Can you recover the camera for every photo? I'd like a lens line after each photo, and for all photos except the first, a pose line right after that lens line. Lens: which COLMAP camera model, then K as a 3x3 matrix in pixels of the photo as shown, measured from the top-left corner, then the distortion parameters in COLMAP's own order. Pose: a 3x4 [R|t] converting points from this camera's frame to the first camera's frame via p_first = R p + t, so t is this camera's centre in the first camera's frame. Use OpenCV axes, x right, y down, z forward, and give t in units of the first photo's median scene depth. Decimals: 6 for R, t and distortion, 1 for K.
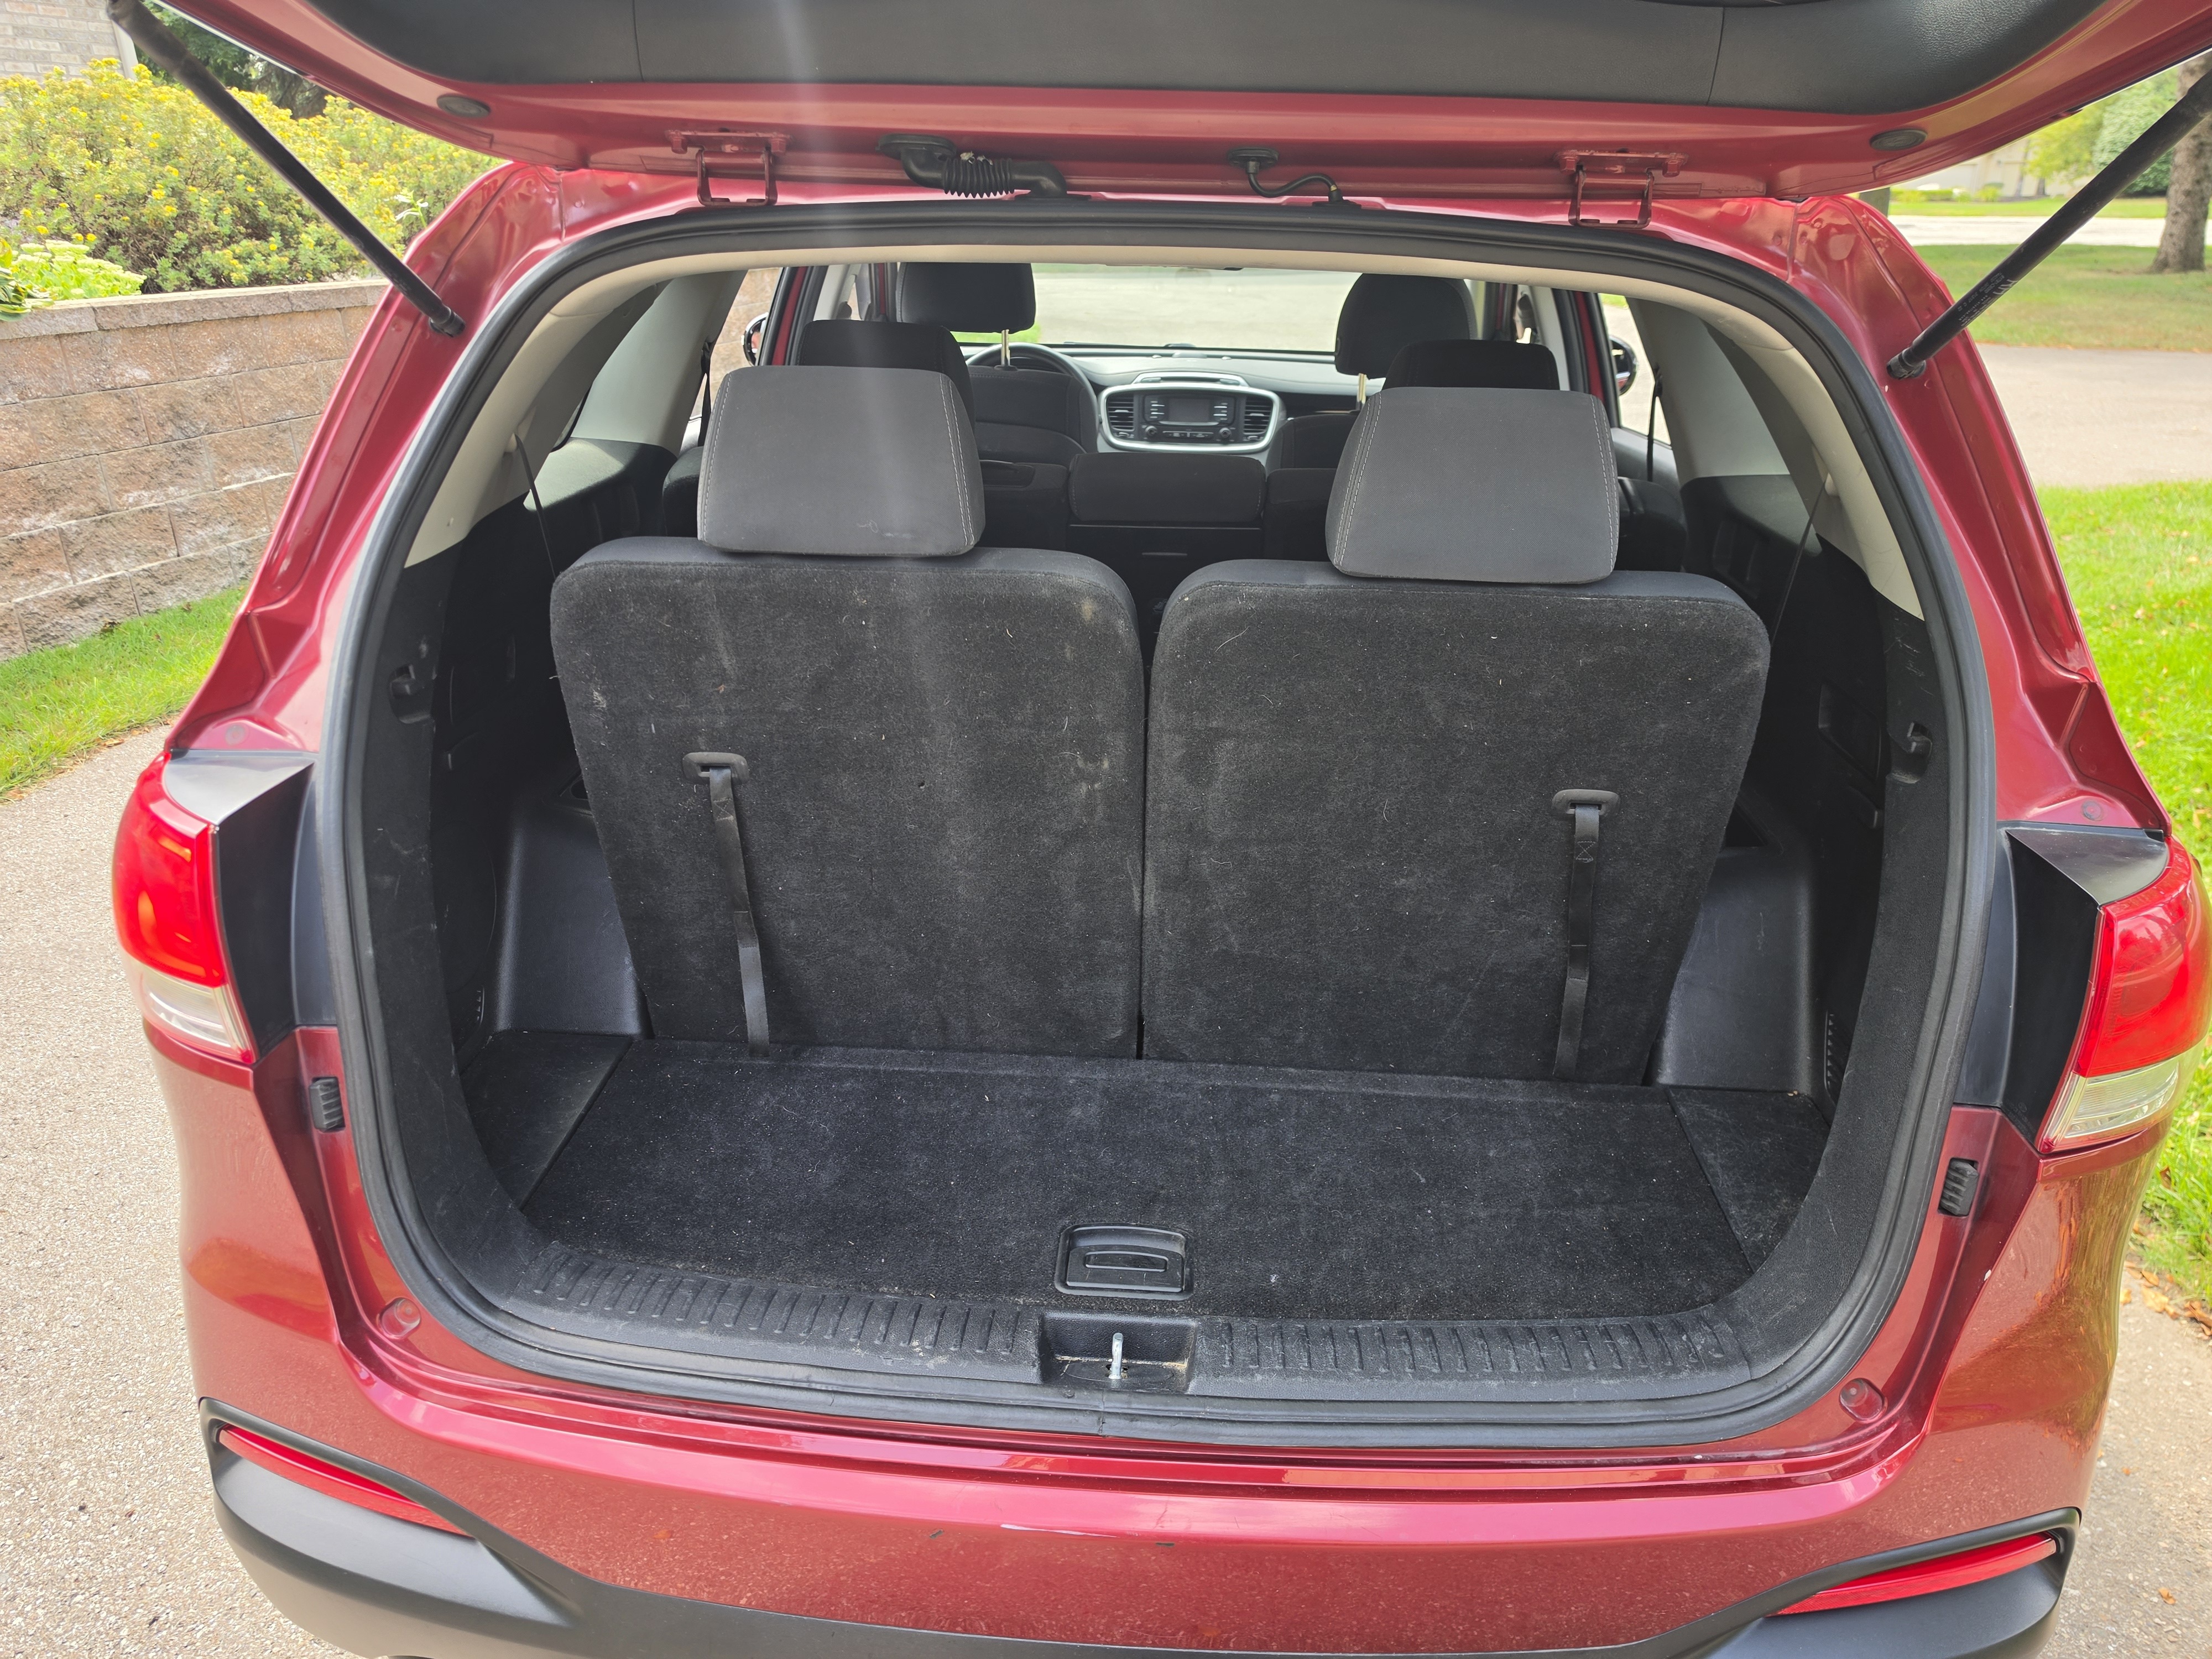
lens RADIAL K [[1575.8, 0, 1103.1], [0, 1575.8, 827.8], [0, 0, 1]] dist [0.005027, -0.017295]
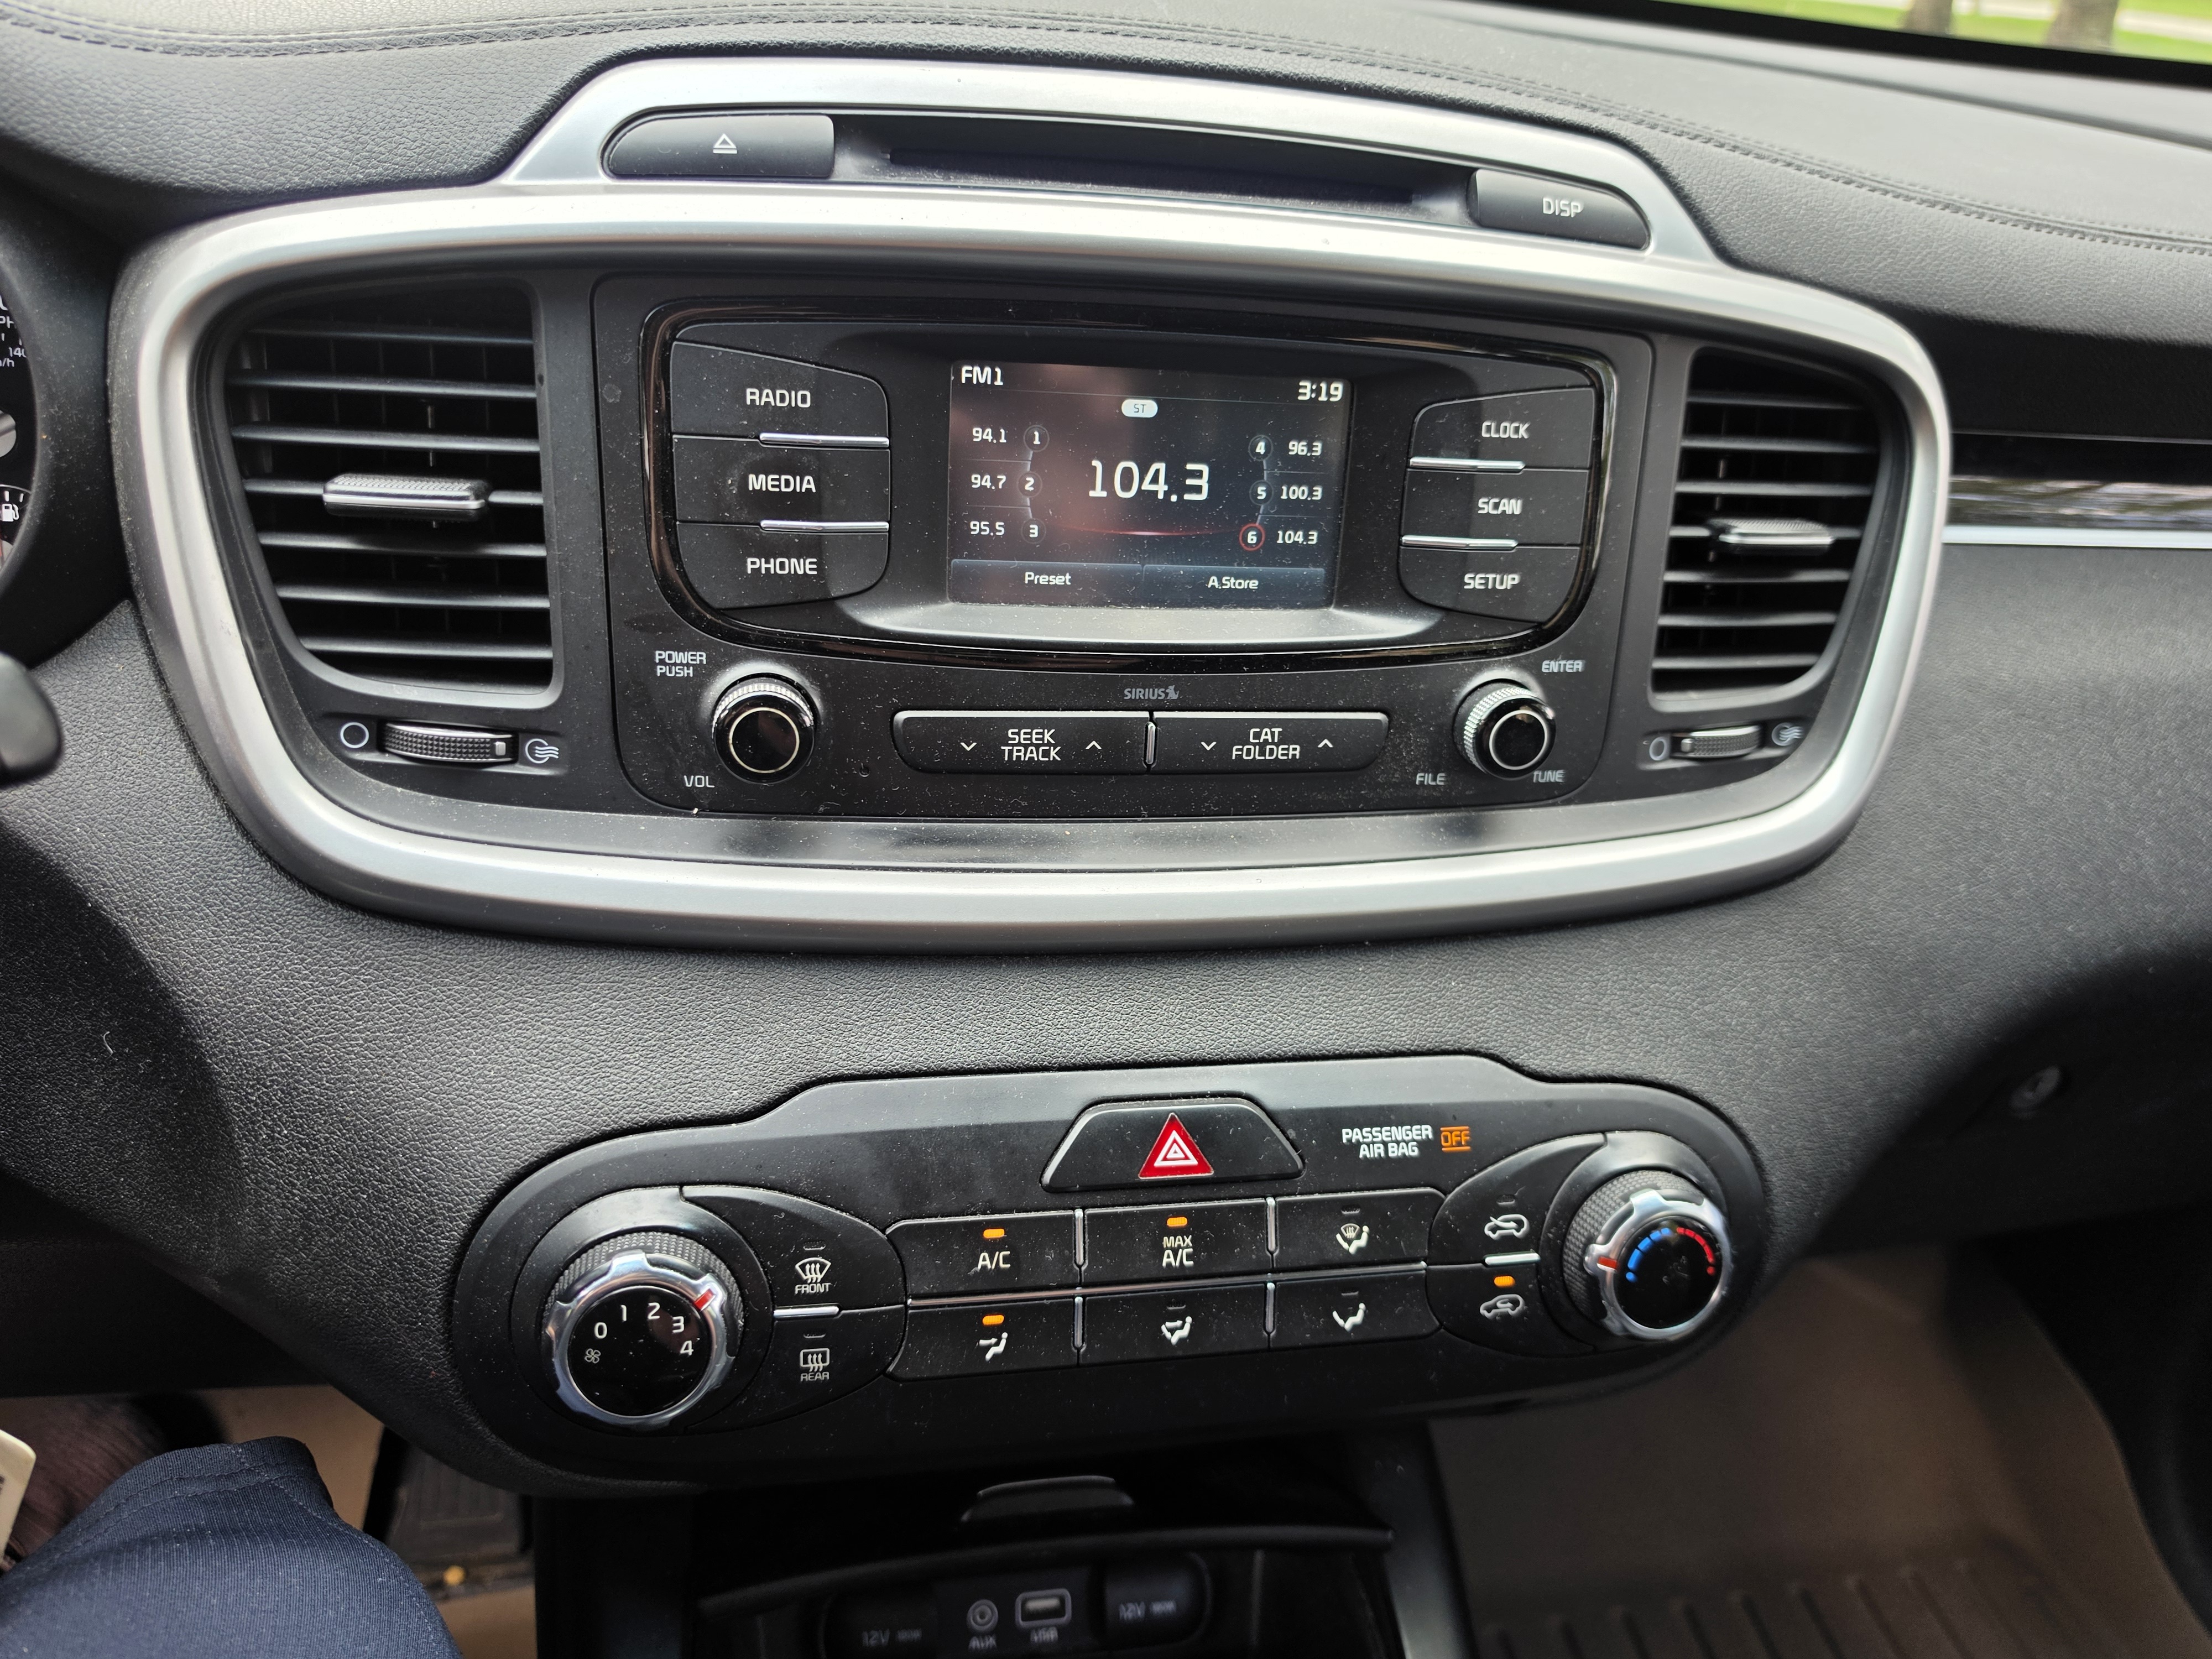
lens RADIAL K [[1575.8, 0, 1102.3], [0, 1575.8, 829.0], [0, 0, 1]] dist [0.005027, -0.017295]
pose [[0.966205, -0.055548, 0.251718, 0.081754], [0.046321, 0.998025, 0.042439, -0.763609], [-0.253578, -0.029345, 0.966870, 2.792449]]
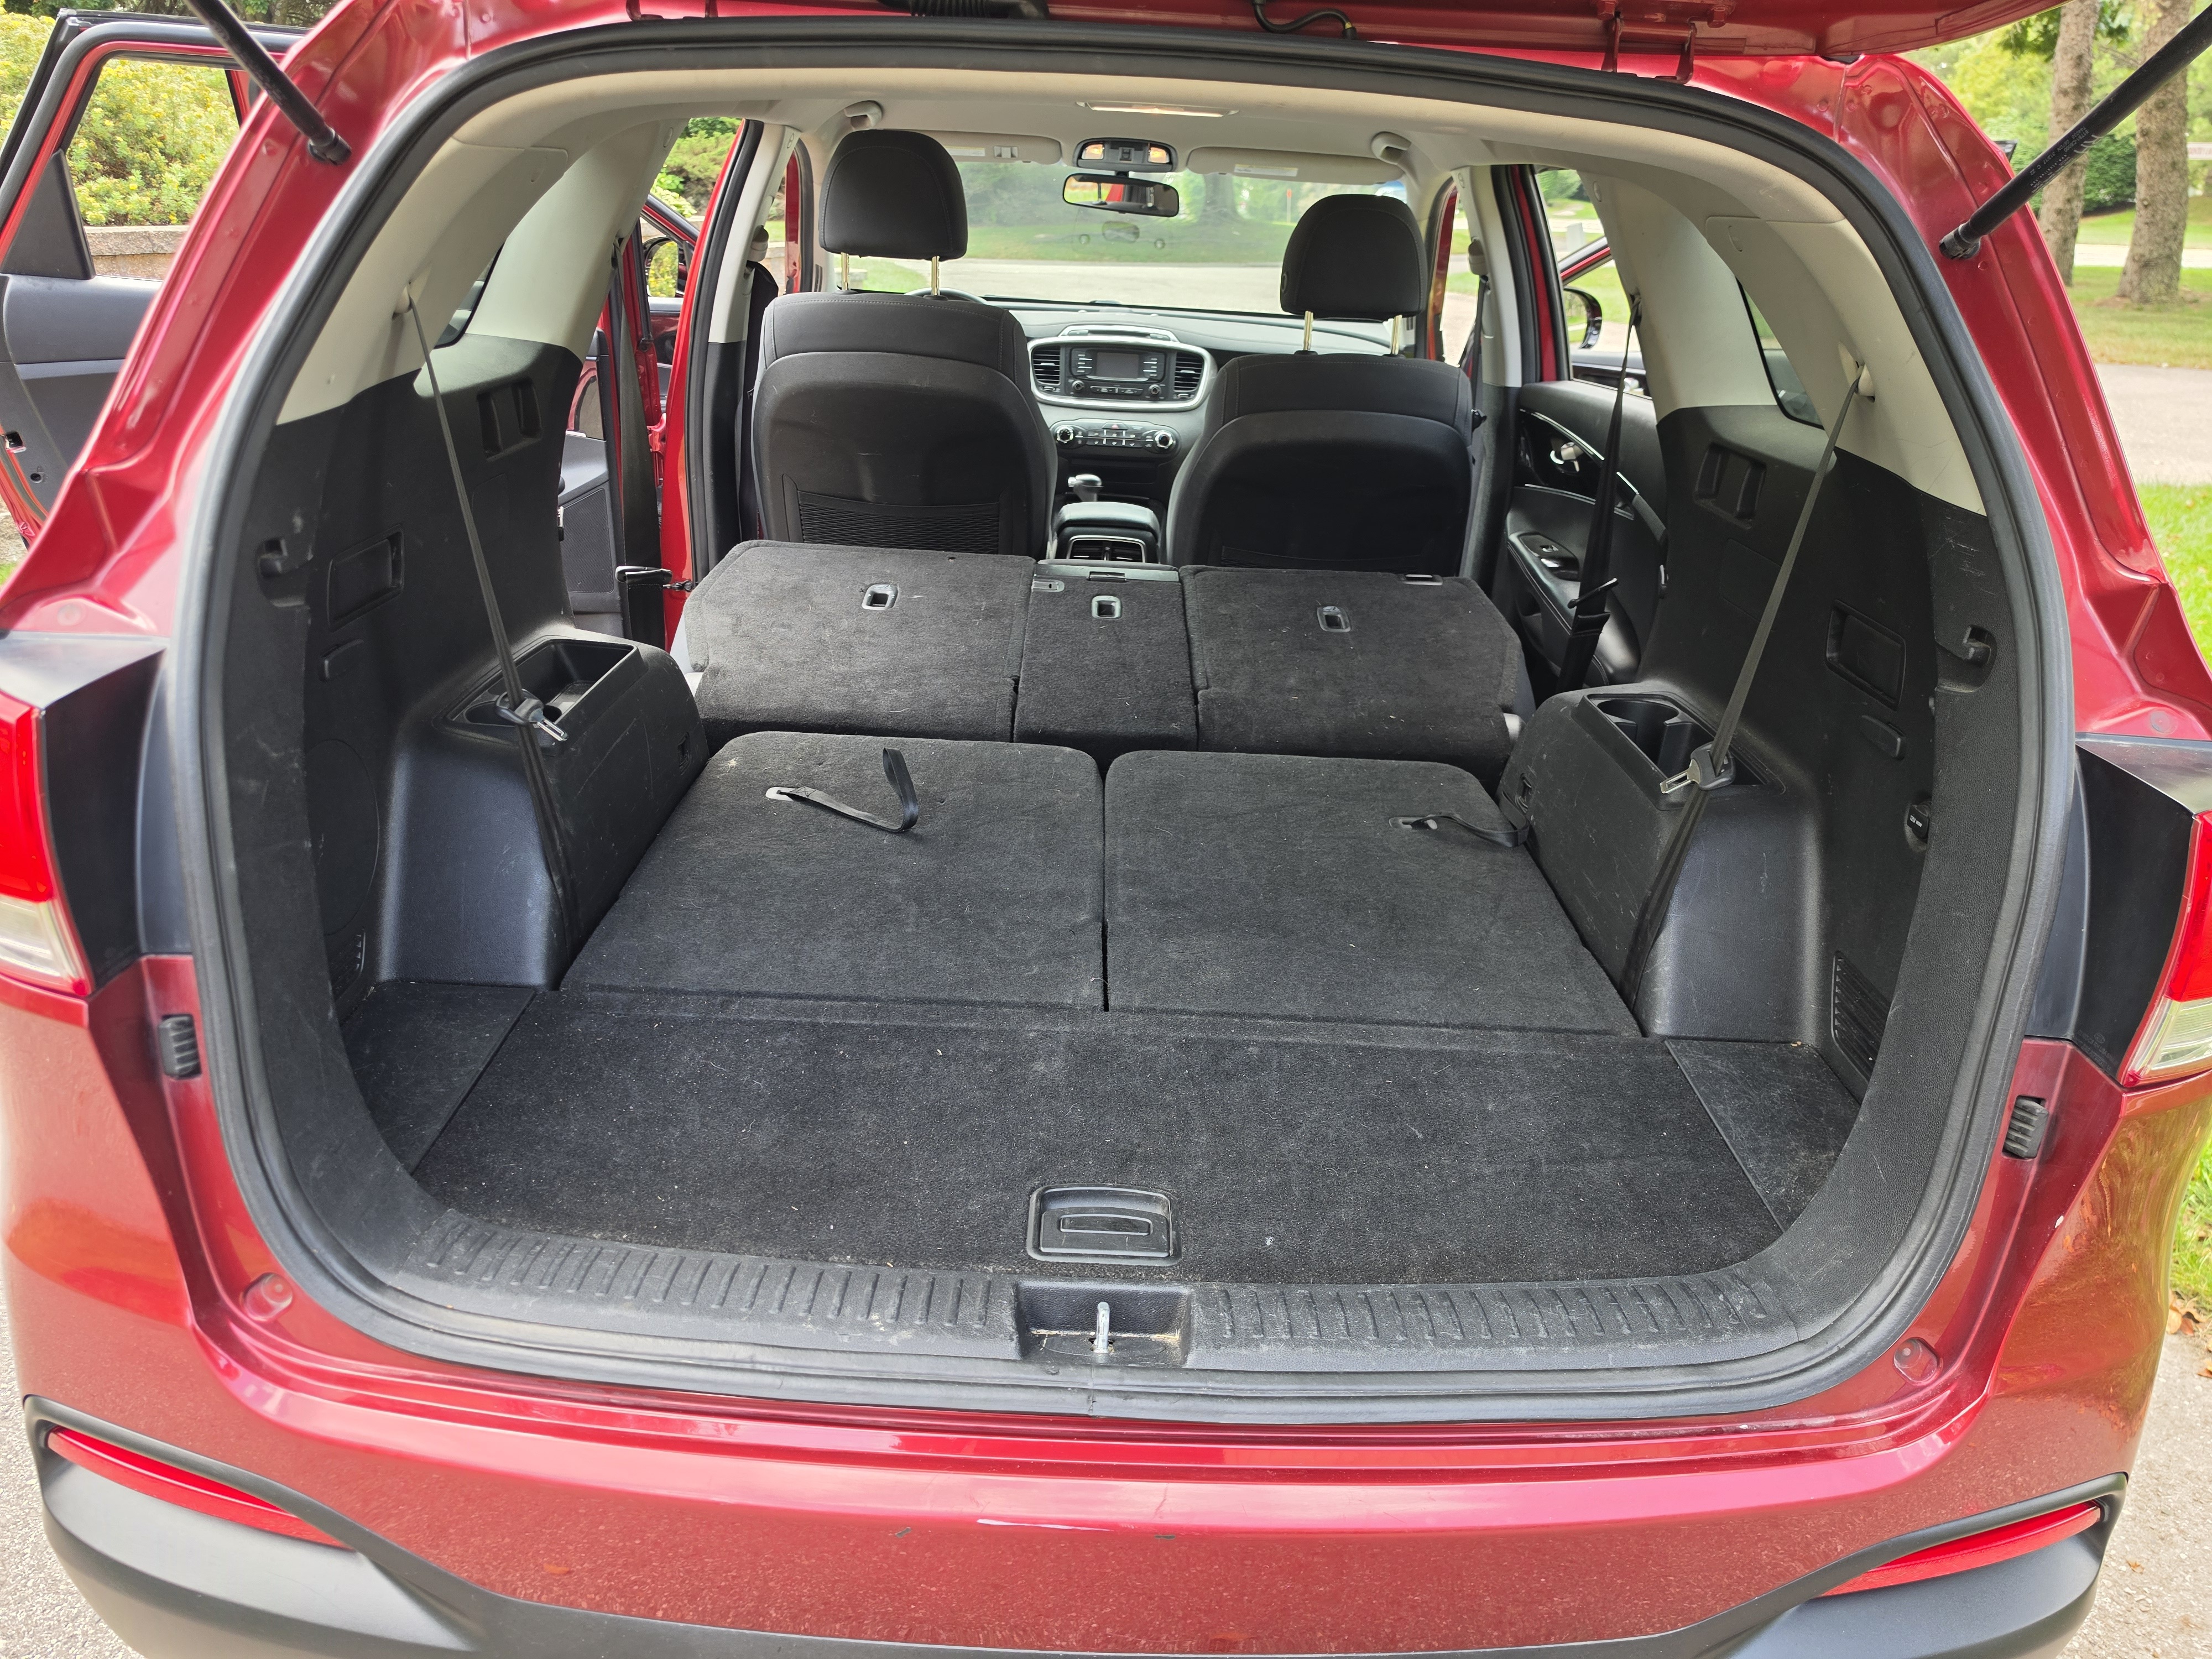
lens RADIAL K [[1575.8, 0, 1114.6], [0, 1575.8, 832.0], [0, 0, 1]] dist [0.005027, -0.017295]
pose [[0.997325, 0.006223, 0.072824, -0.048666], [-0.006633, 0.999963, 0.005391, 0.048429], [-0.072788, -0.005859, 0.997330, 0.109647]]
